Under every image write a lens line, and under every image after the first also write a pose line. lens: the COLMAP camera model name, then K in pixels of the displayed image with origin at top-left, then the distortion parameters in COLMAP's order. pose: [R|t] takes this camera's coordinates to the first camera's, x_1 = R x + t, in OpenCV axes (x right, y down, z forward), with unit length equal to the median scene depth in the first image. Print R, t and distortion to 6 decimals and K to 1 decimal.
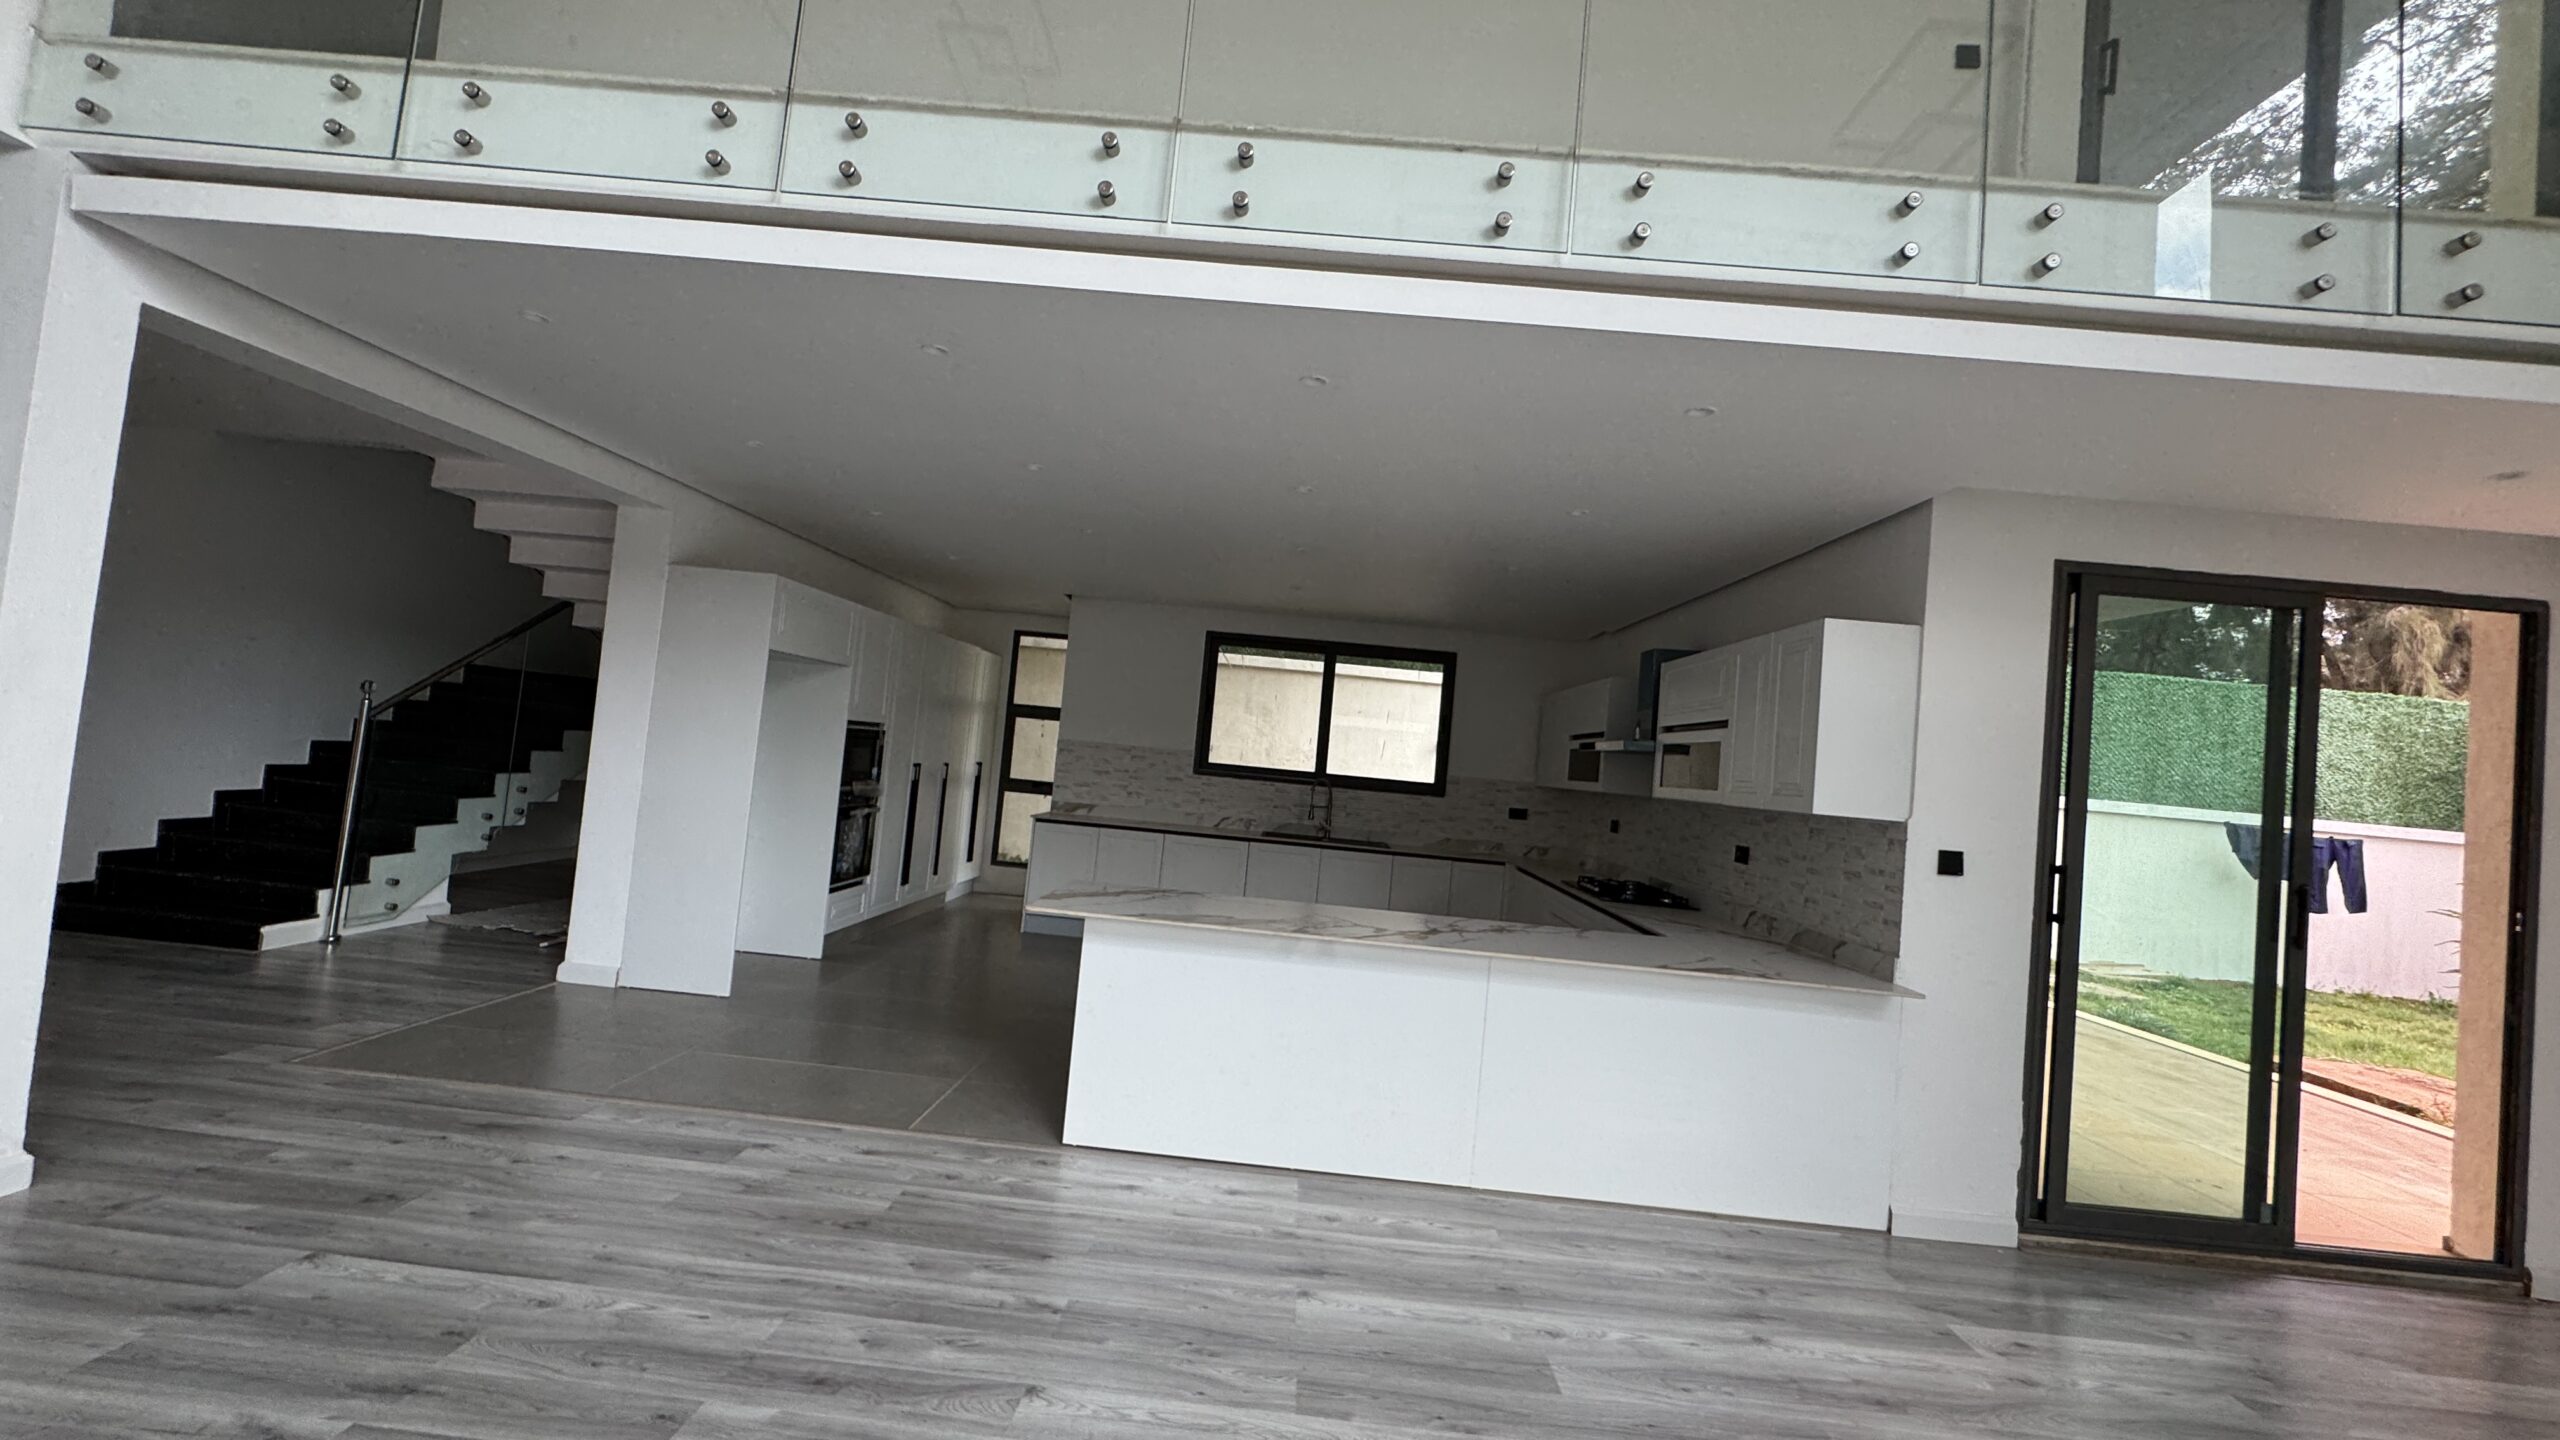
lens RADIAL K [[1017.1, 0, 1284.4], [0, 1017.1, 715.5], [0, 0, 1]] dist [0.000434, 0.000218]
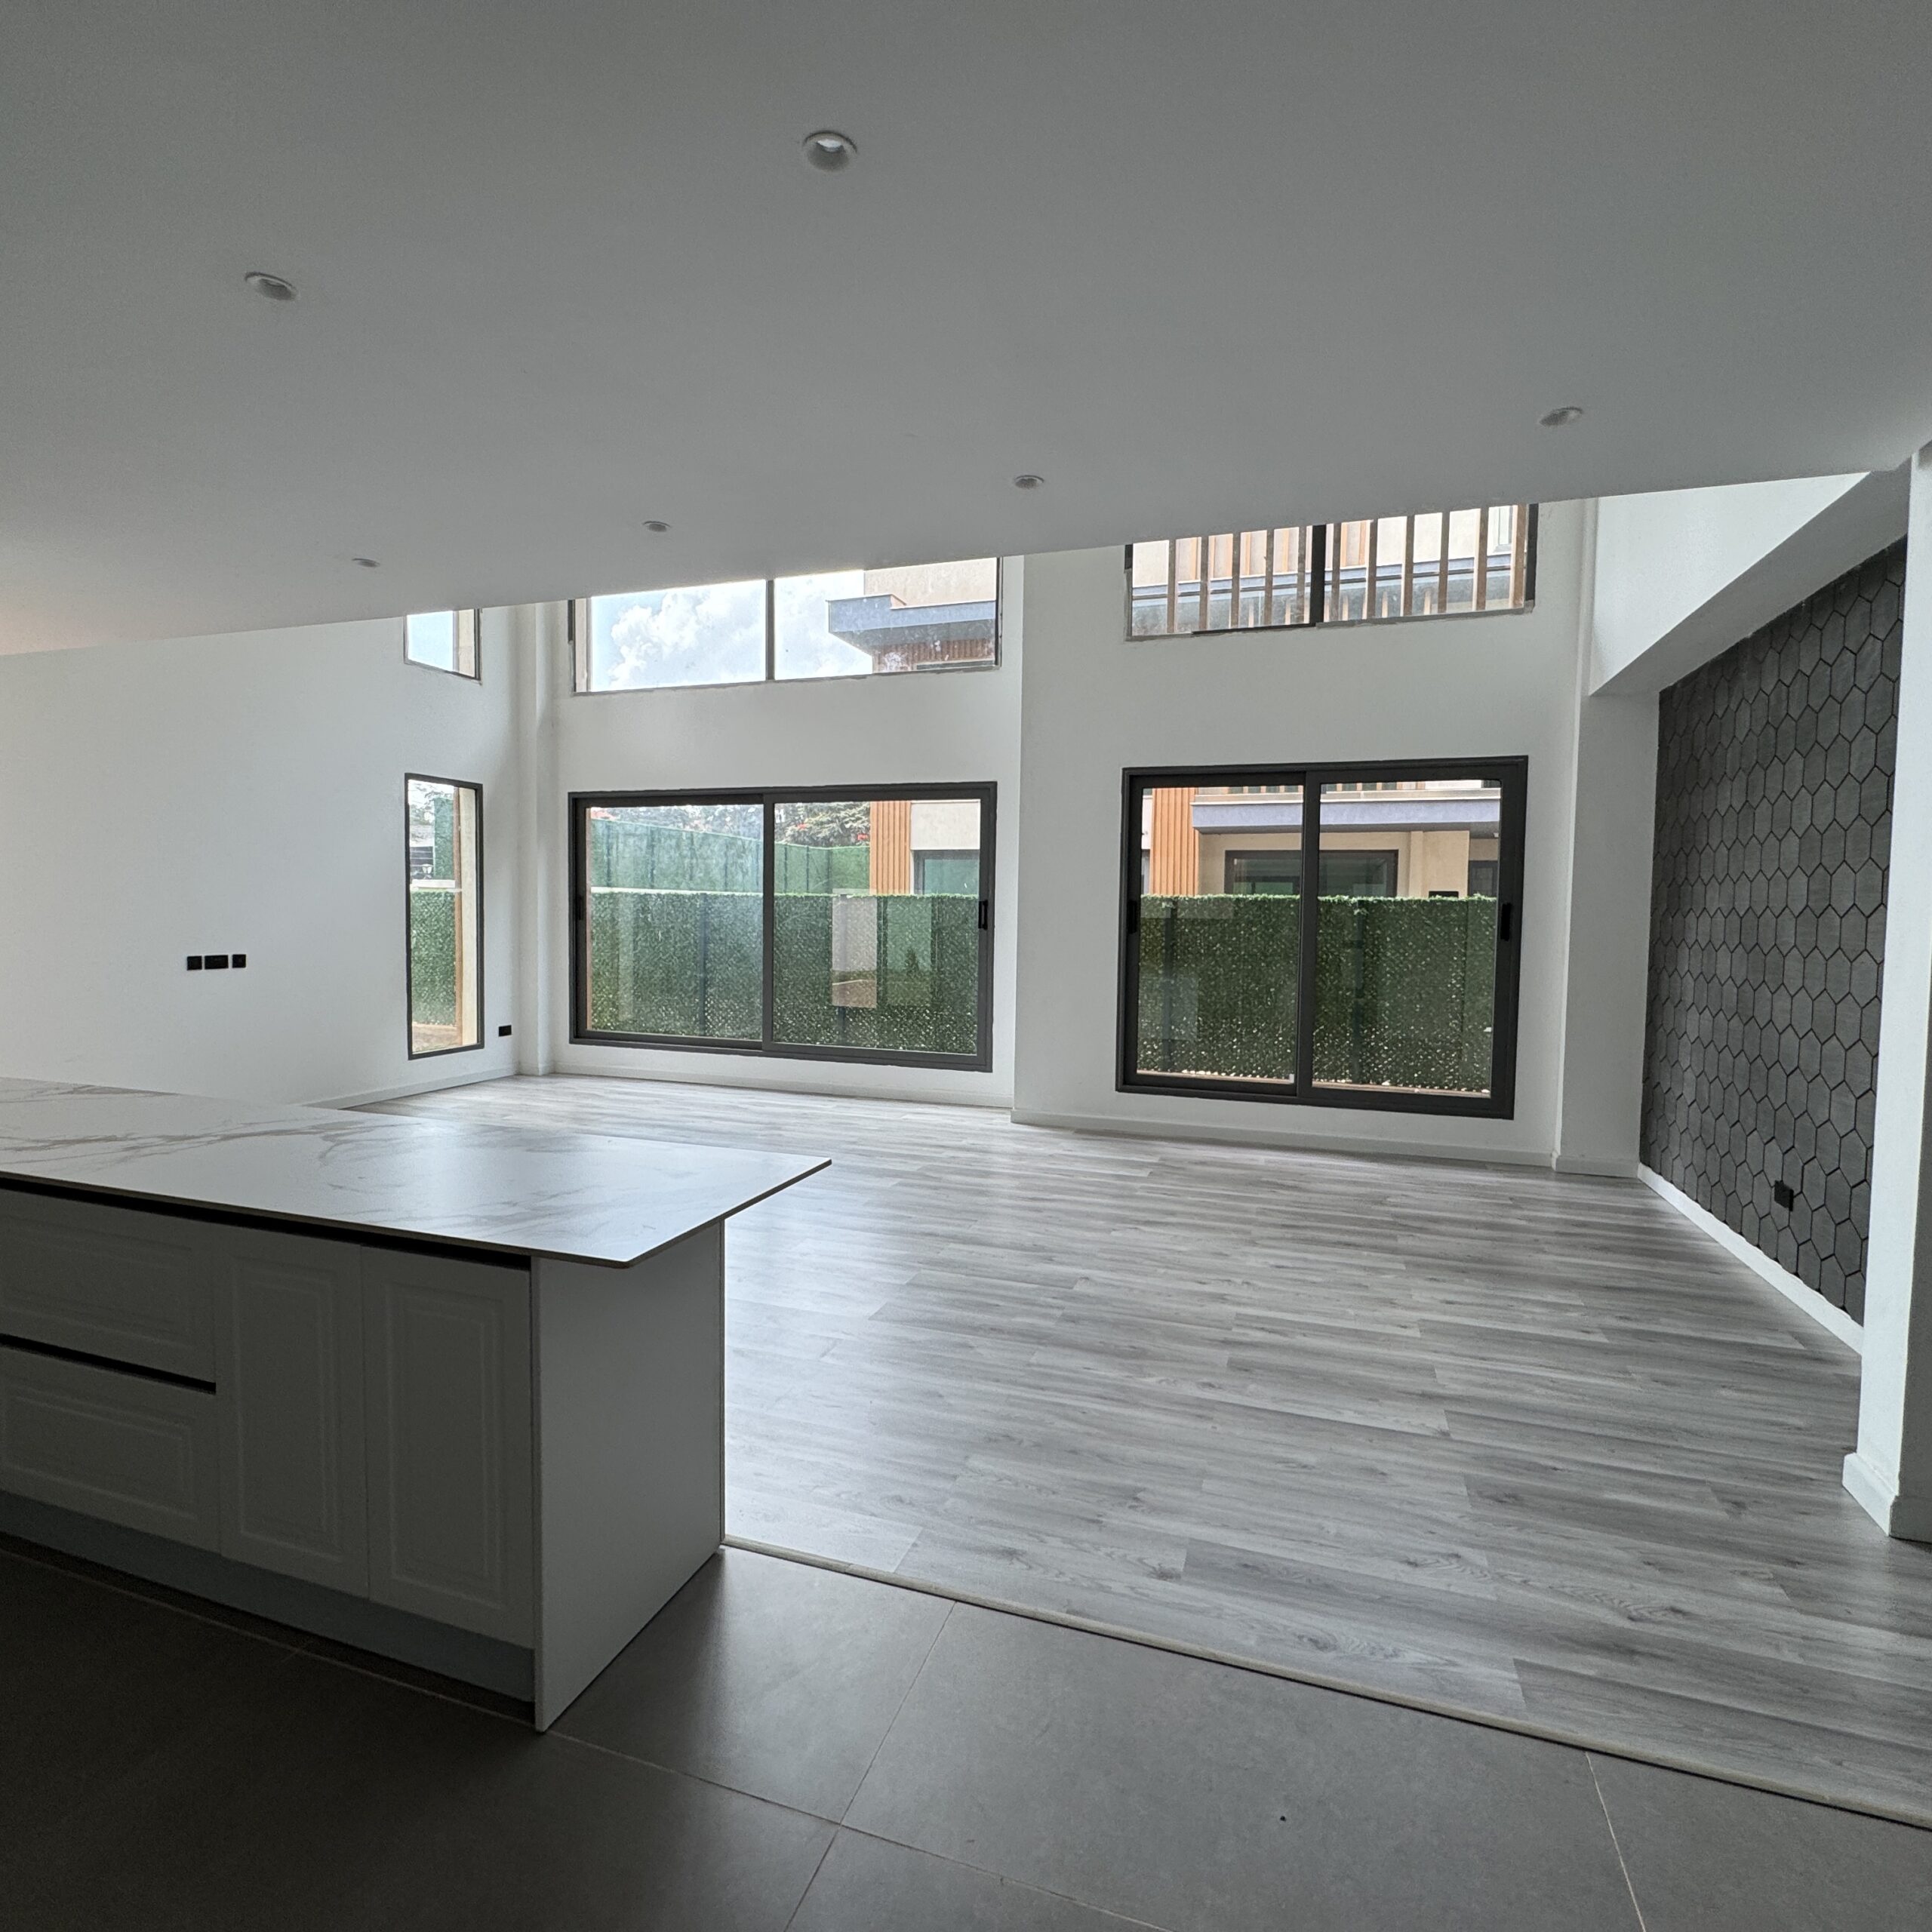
lens RADIAL K [[1025.3, 0, 967.6], [0, 1025.3, 964.8], [0, 0, 1]] dist [-0.002195, -0.000475]
pose [[-0.947995, -0.122927, 0.293588, -0.713816], [-0.116411, 0.992410, 0.039637, 0.031644], [-0.296232, 0.003399, -0.955110, 2.206121]]
